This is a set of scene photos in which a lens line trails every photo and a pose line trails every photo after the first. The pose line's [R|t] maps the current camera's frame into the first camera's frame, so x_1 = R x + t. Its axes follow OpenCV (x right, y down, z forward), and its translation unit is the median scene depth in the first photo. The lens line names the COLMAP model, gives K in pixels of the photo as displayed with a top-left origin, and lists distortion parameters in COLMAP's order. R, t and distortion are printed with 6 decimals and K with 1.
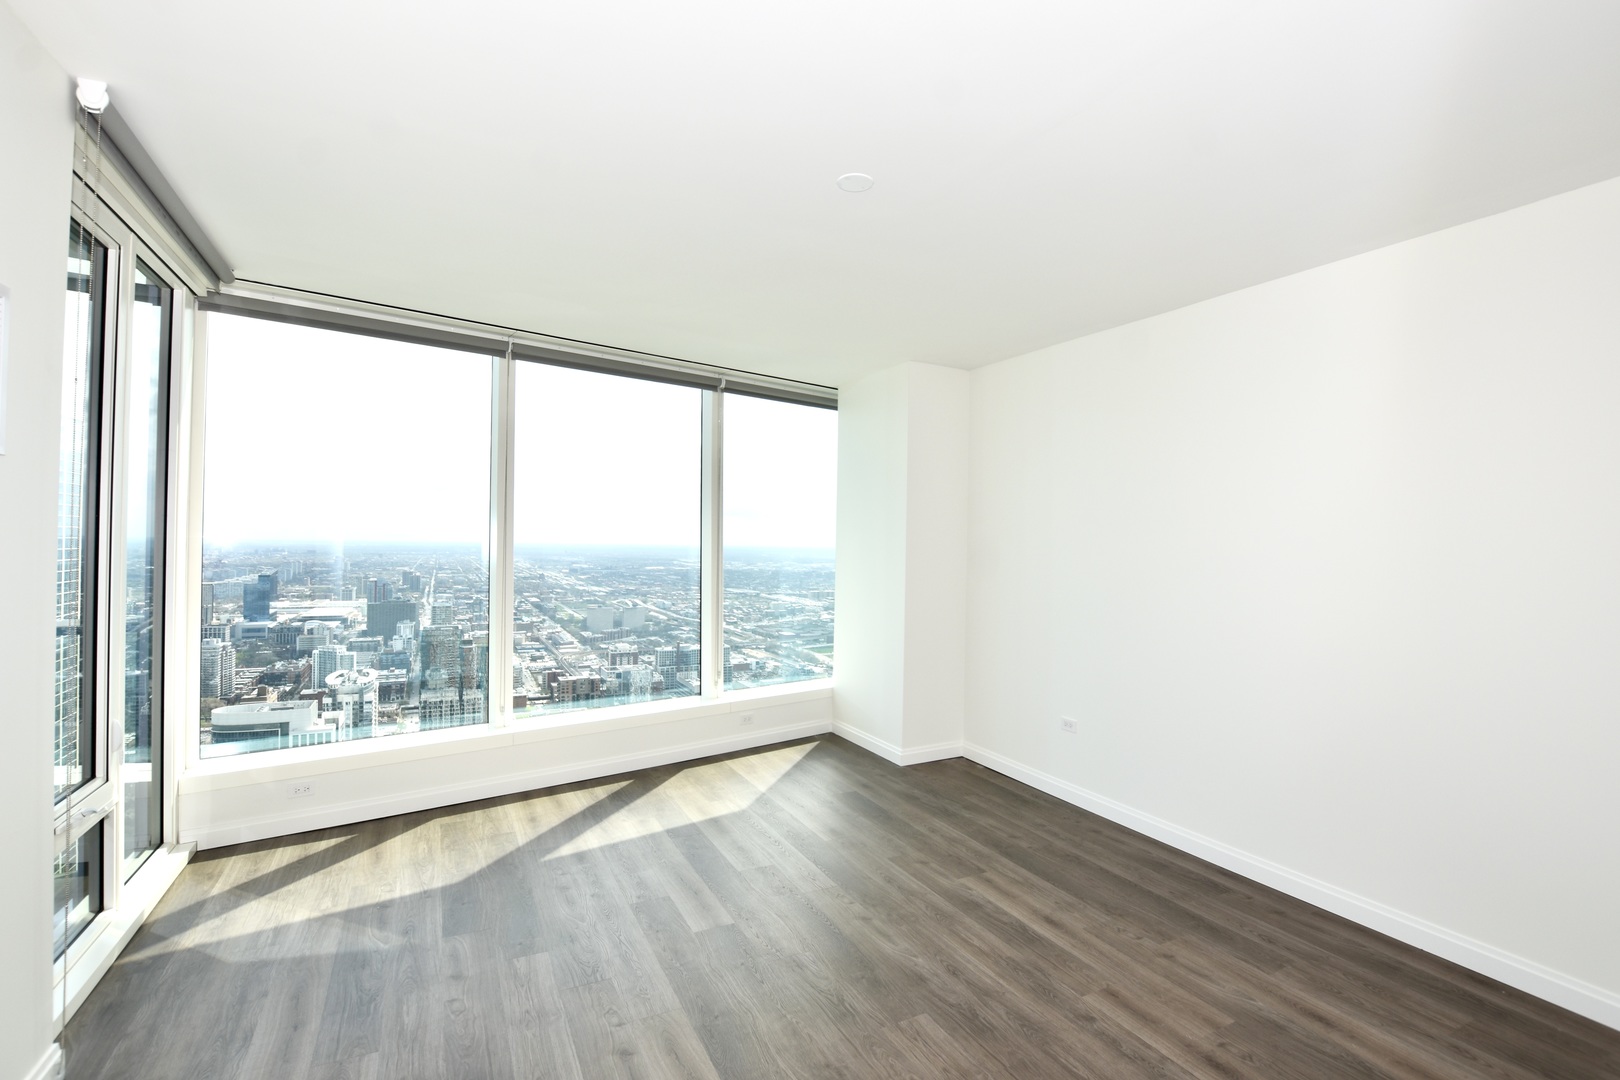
lens RADIAL K [[740.5, 0, 814.5], [0, 740.5, 537.5], [0, 0, 1]] dist [-0.034618, 0.005420]
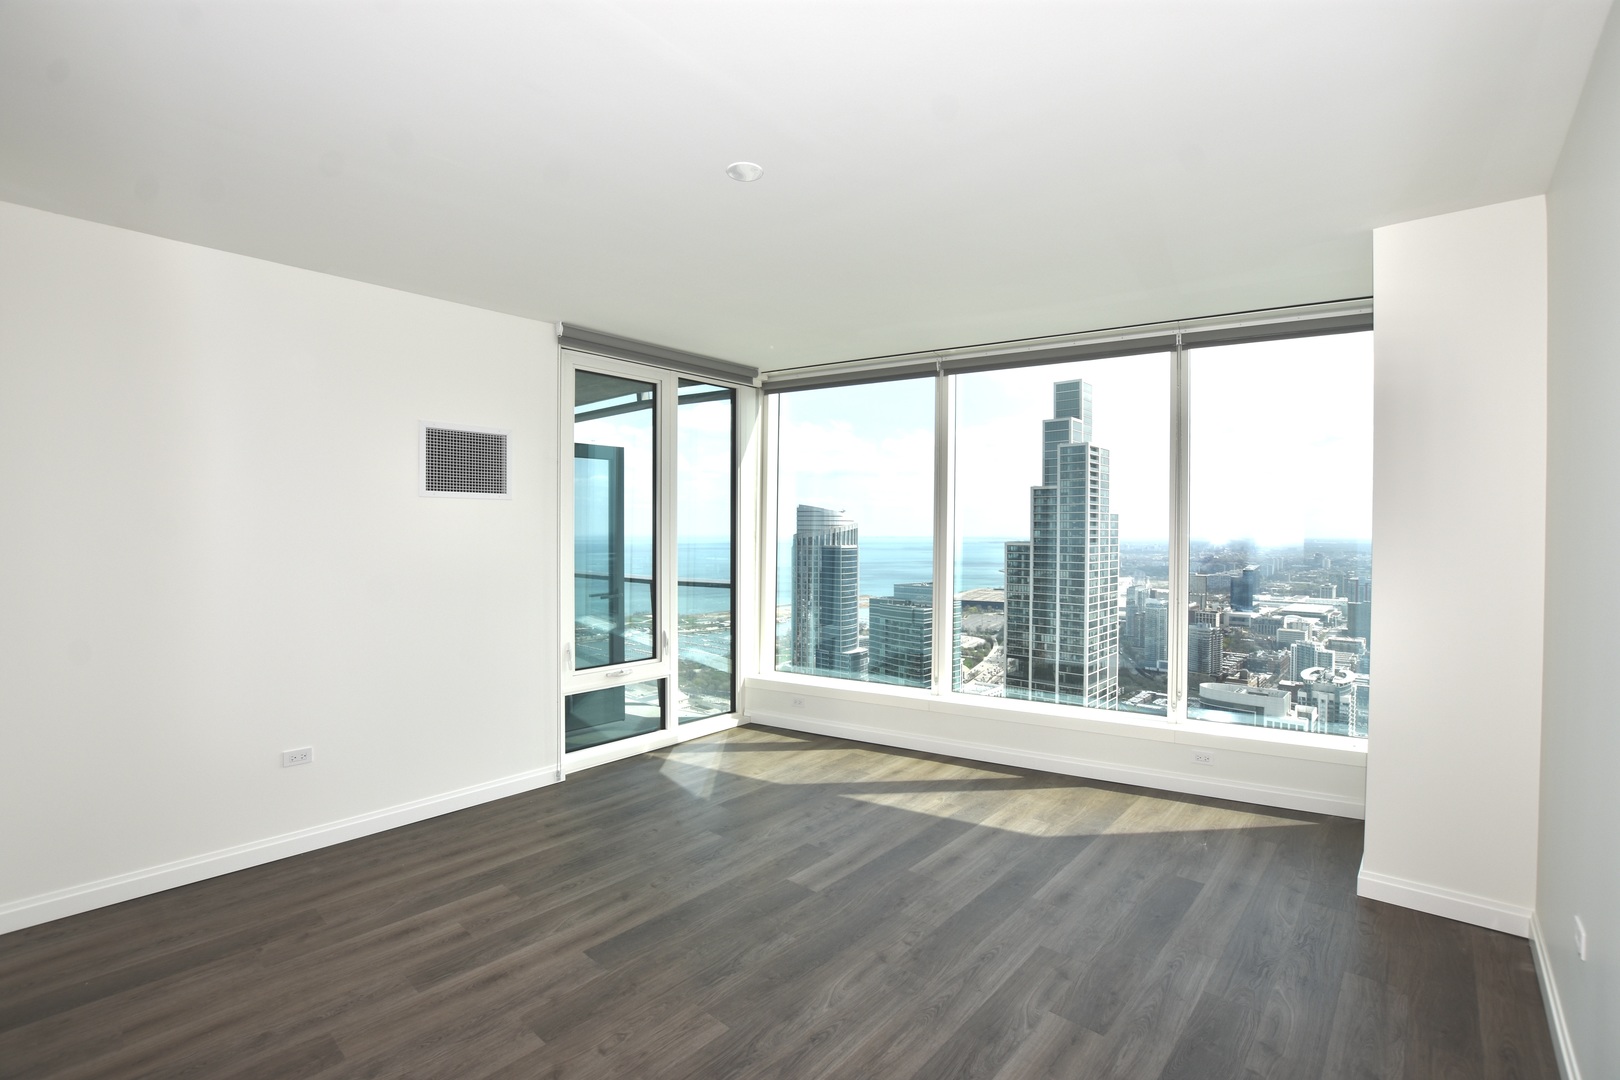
lens RADIAL K [[717.7, 0, 813.8], [0, 717.7, 539.2], [0, 0, 1]] dist [-0.035010, 0.004976]
pose [[0.360520, -0.003501, -0.932745, 0.735787], [0.008963, 0.999960, -0.000289, 0.014787], [0.932708, -0.008256, 0.360537, 0.547486]]
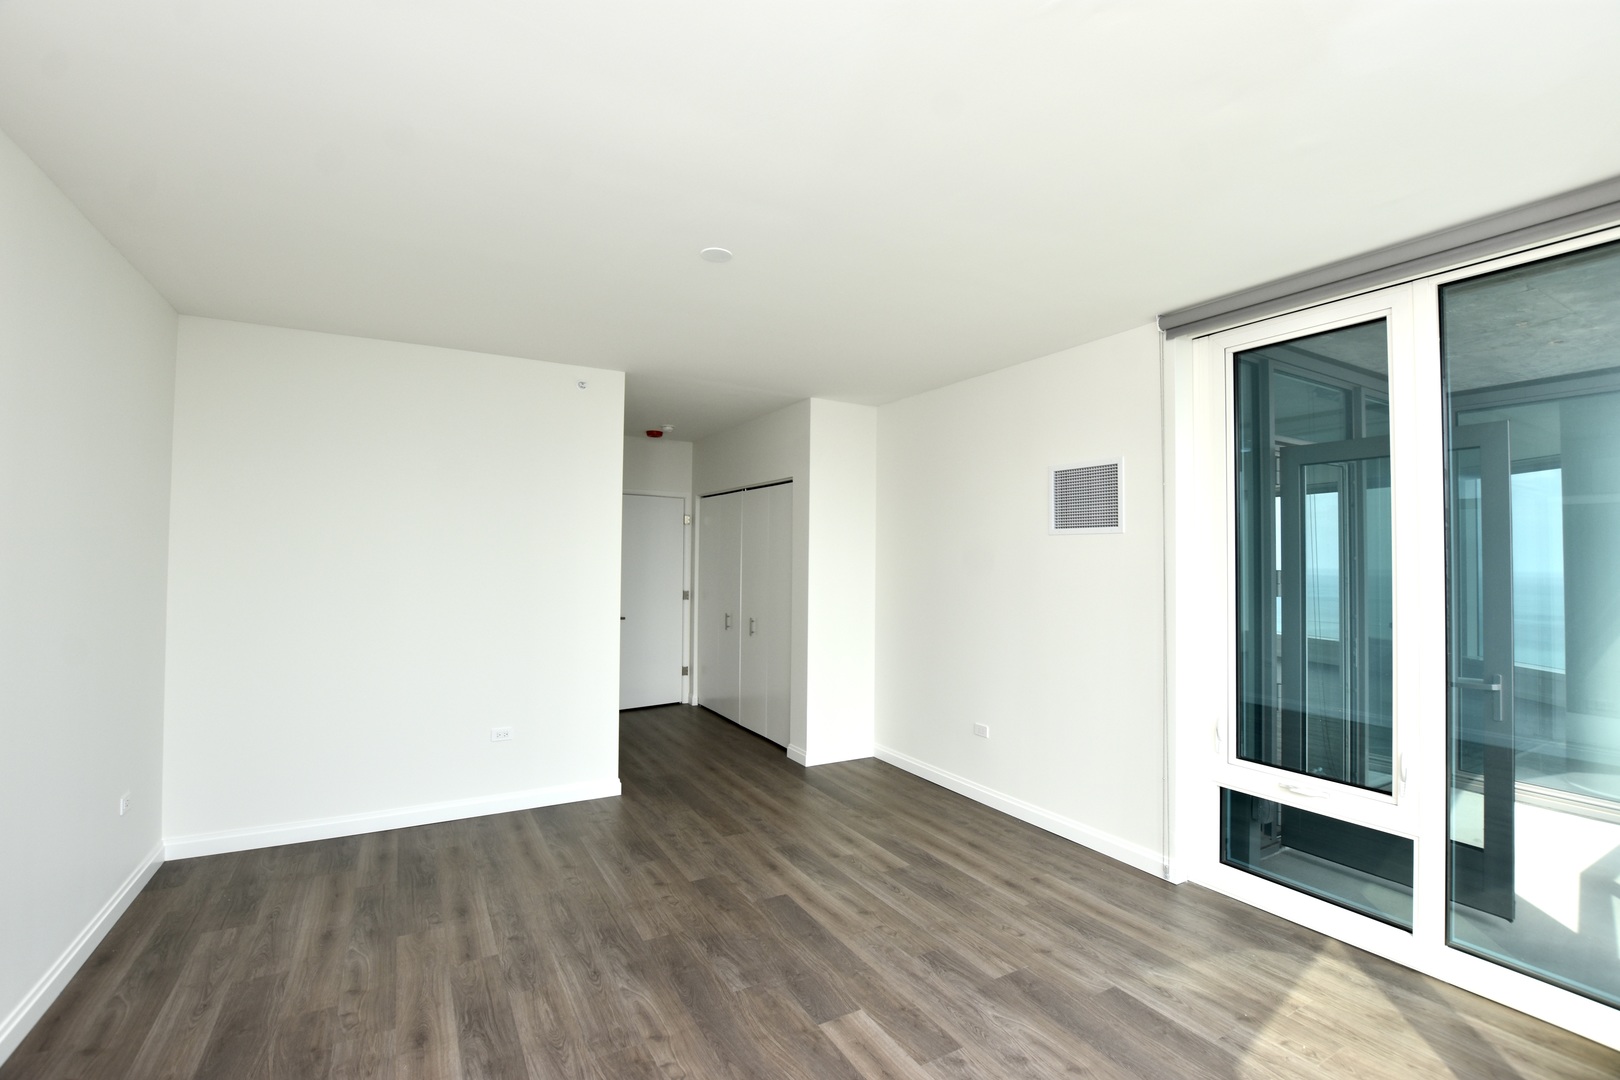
lens RADIAL K [[717.7, 0, 813.8], [0, 717.7, 539.2], [0, 0, 1]] dist [-0.035010, 0.004976]
pose [[-0.998537, -0.027239, -0.046717, -0.043874], [-0.025809, 0.999188, -0.030940, -0.001303], [0.047522, -0.029689, -0.998429, 1.576958]]
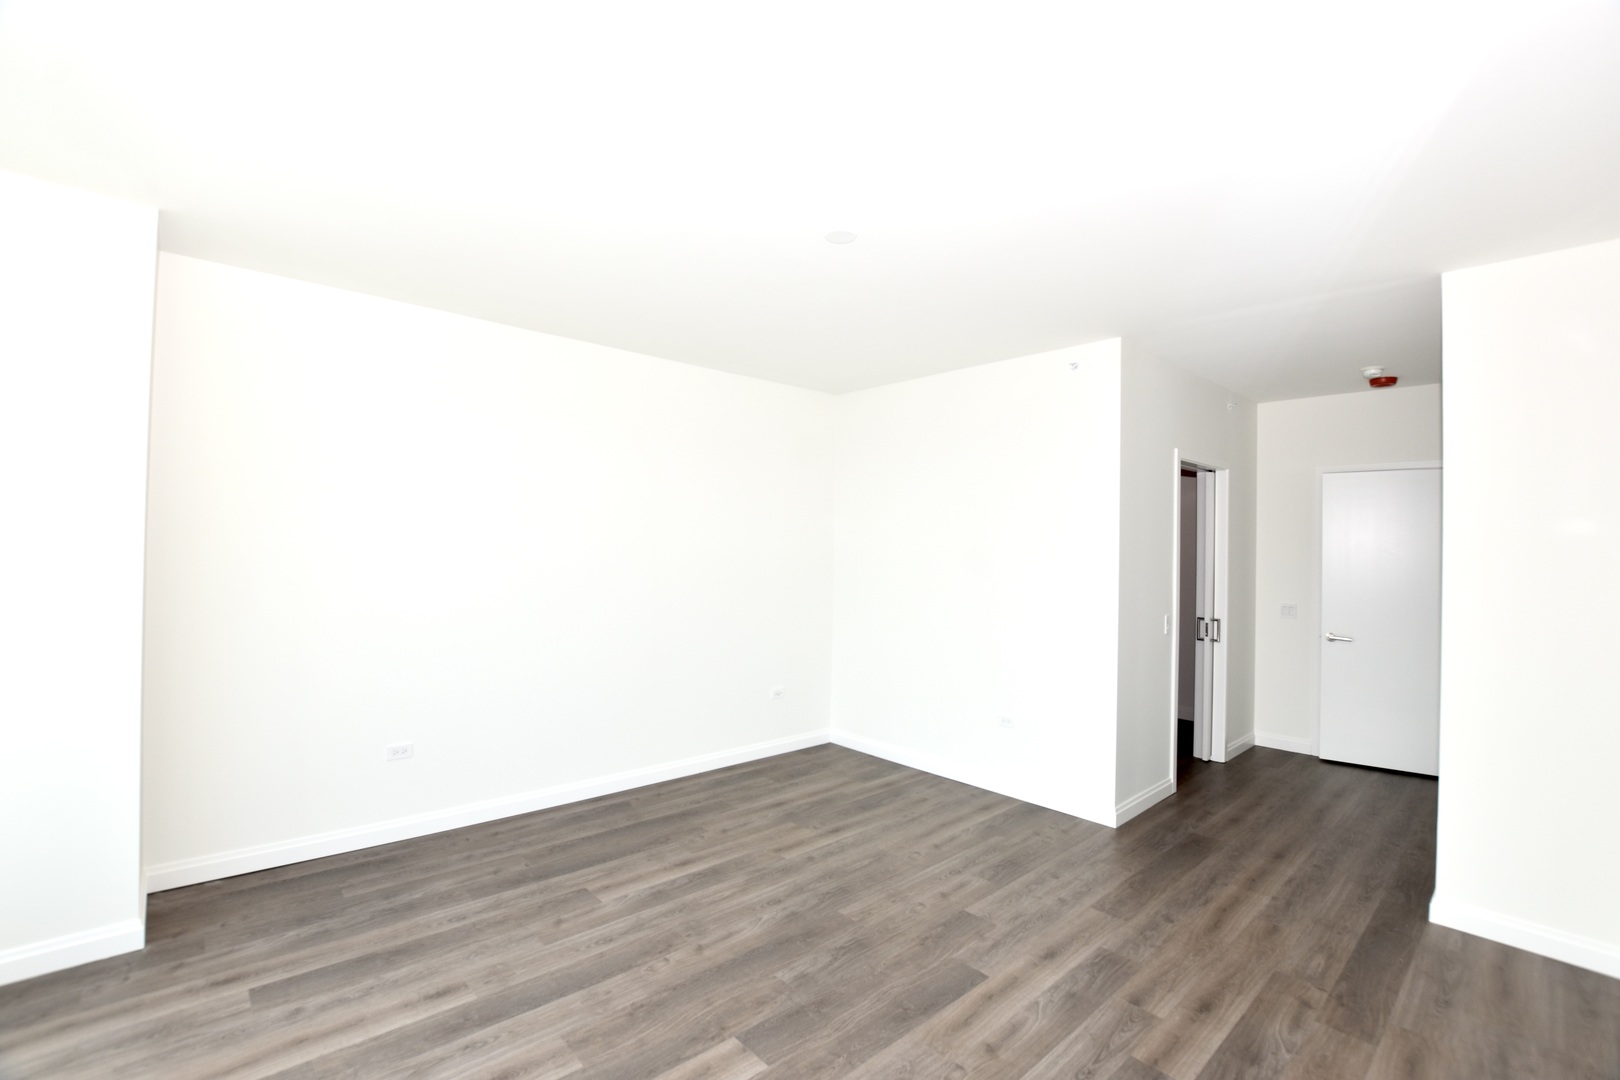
lens RADIAL K [[711.8, 0, 814.3], [0, 711.8, 539.0], [0, 0, 1]] dist [-0.033202, 0.003802]
pose [[-0.263793, -0.009862, 0.964529, -0.738813], [-0.027343, 0.999622, 0.002743, -0.011878], [-0.964192, -0.025650, -0.263963, 0.978972]]
